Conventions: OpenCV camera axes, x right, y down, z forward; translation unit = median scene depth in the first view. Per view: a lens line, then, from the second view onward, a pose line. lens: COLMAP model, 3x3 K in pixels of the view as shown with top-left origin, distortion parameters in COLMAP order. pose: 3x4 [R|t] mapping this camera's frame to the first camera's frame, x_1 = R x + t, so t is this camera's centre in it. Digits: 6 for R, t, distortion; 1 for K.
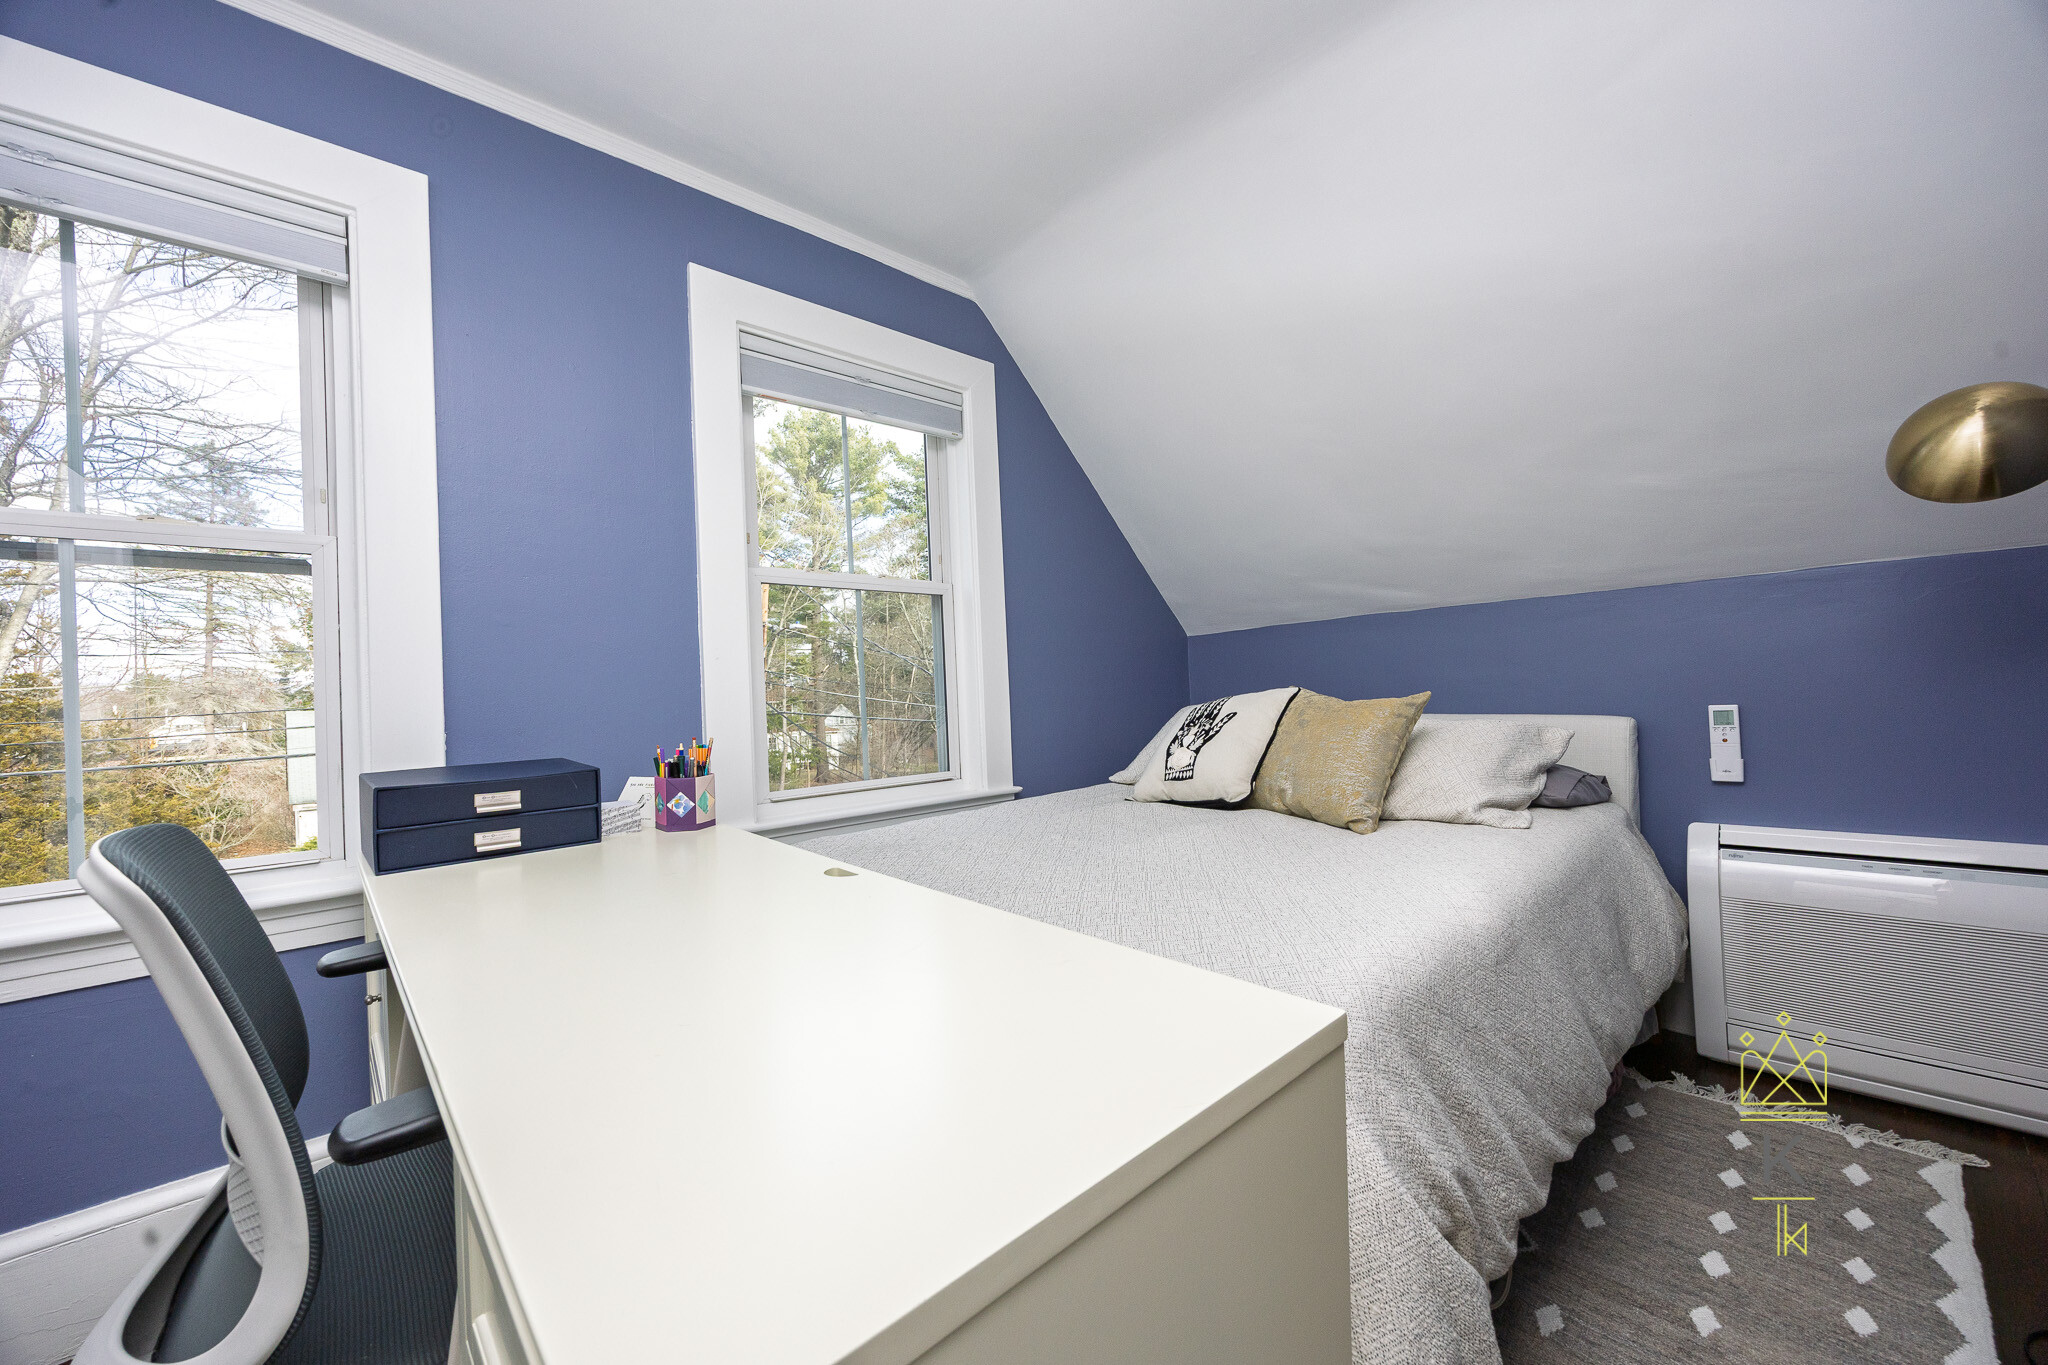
lens RADIAL K [[782.6, 0, 1026.0], [0, 782.6, 674.1], [0, 0, 1]] dist [-0.000191, 0.000099]
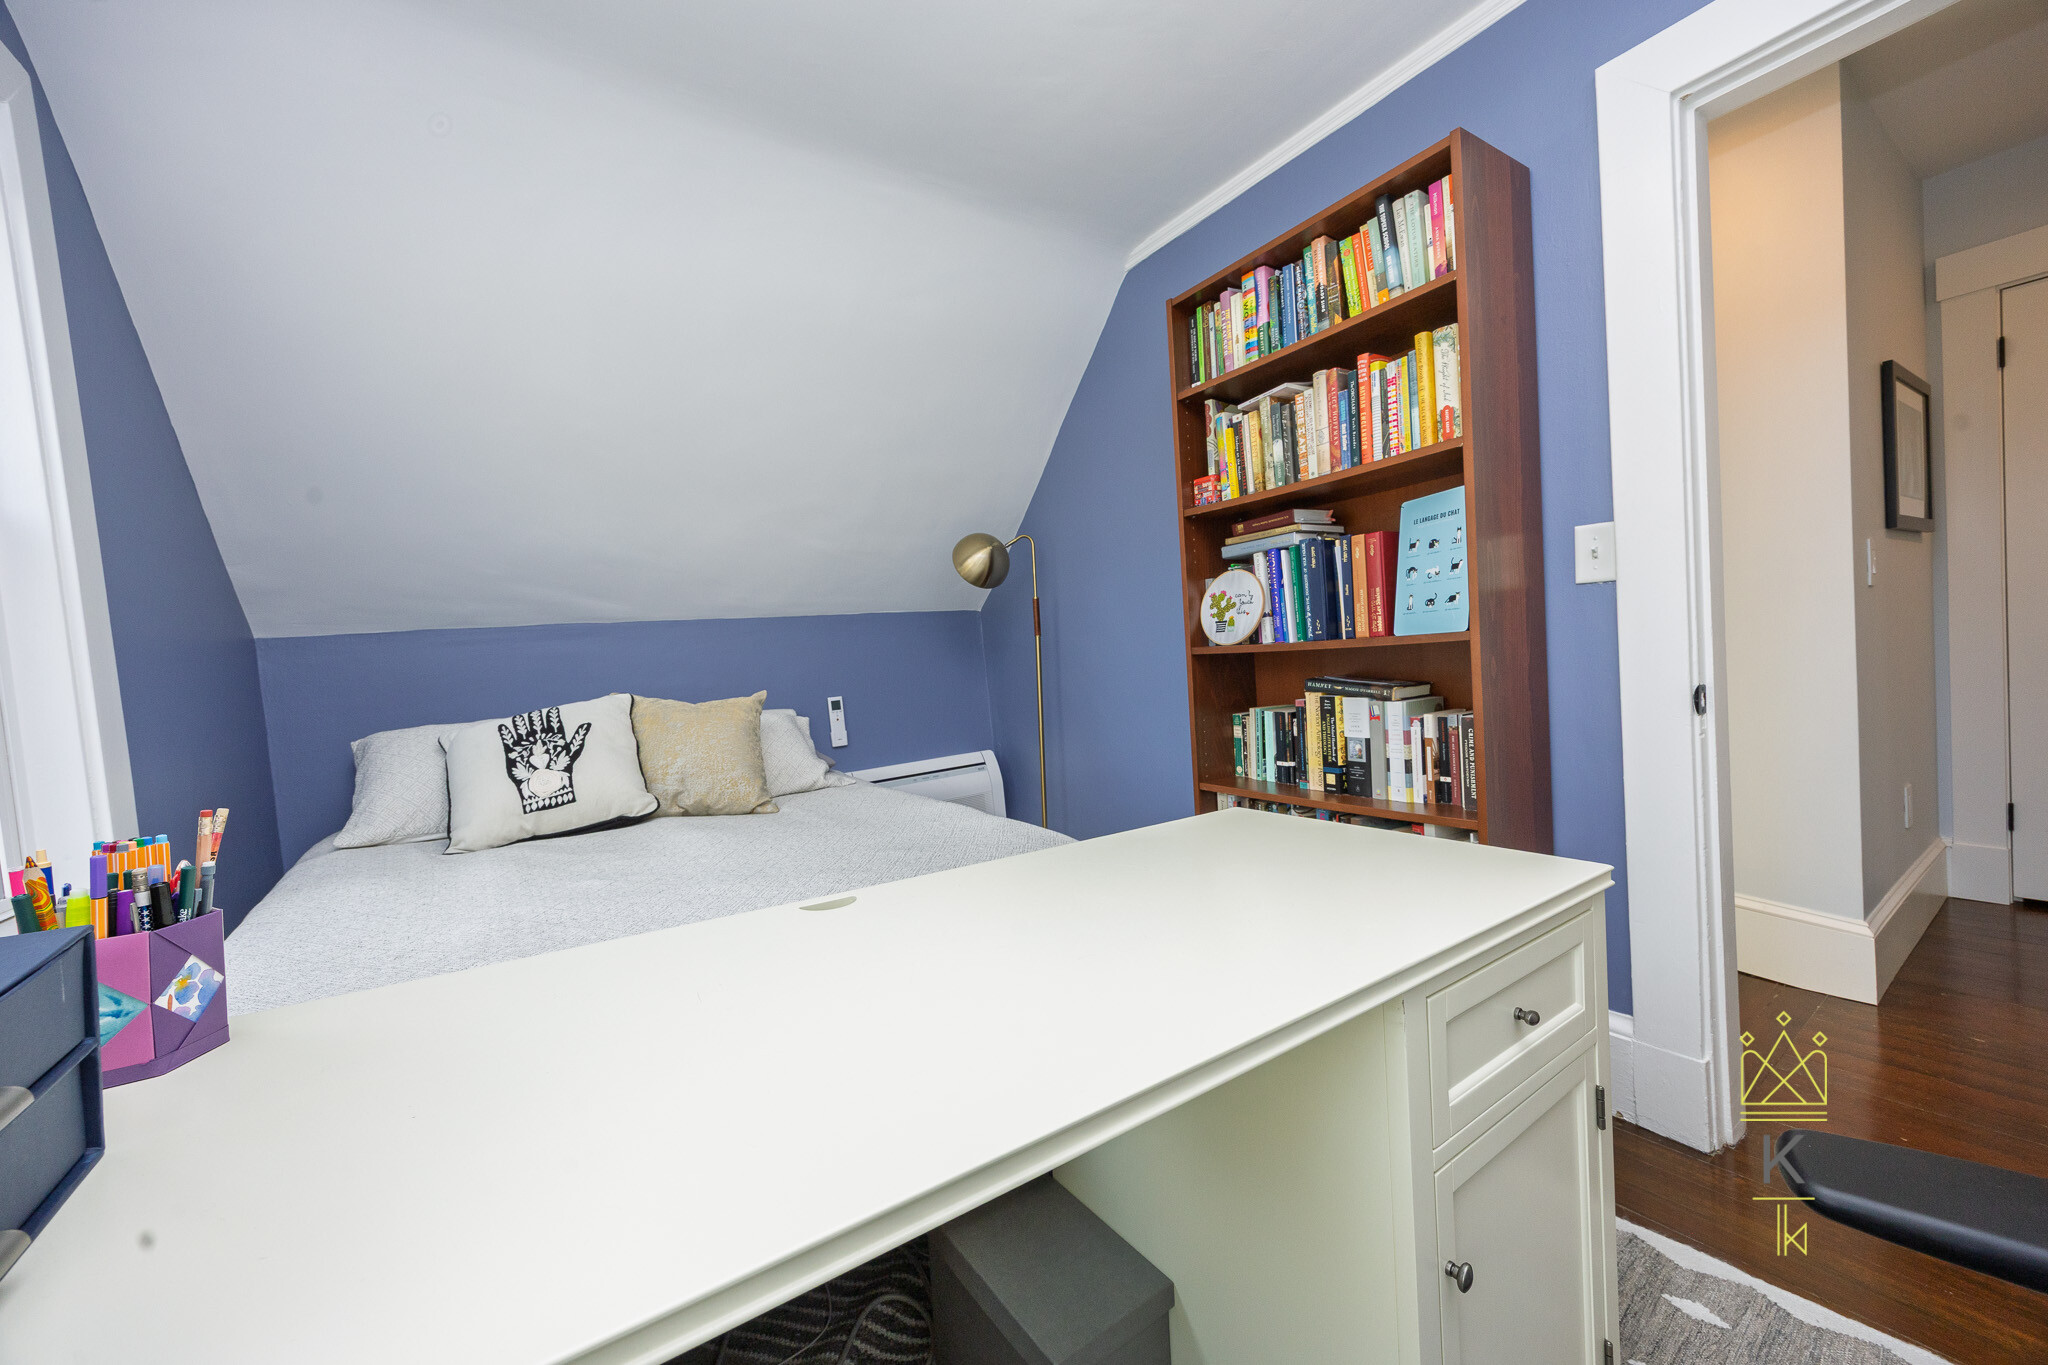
lens RADIAL K [[782.6, 0, 1023.9], [0, 782.6, 680.3], [0, 0, 1]] dist [-0.000191, 0.000099]
pose [[0.171636, -0.006826, 0.985137, -0.555262], [0.038171, 0.999271, 0.000273, 0.020420], [-0.984421, 0.037557, 0.171771, 0.378523]]
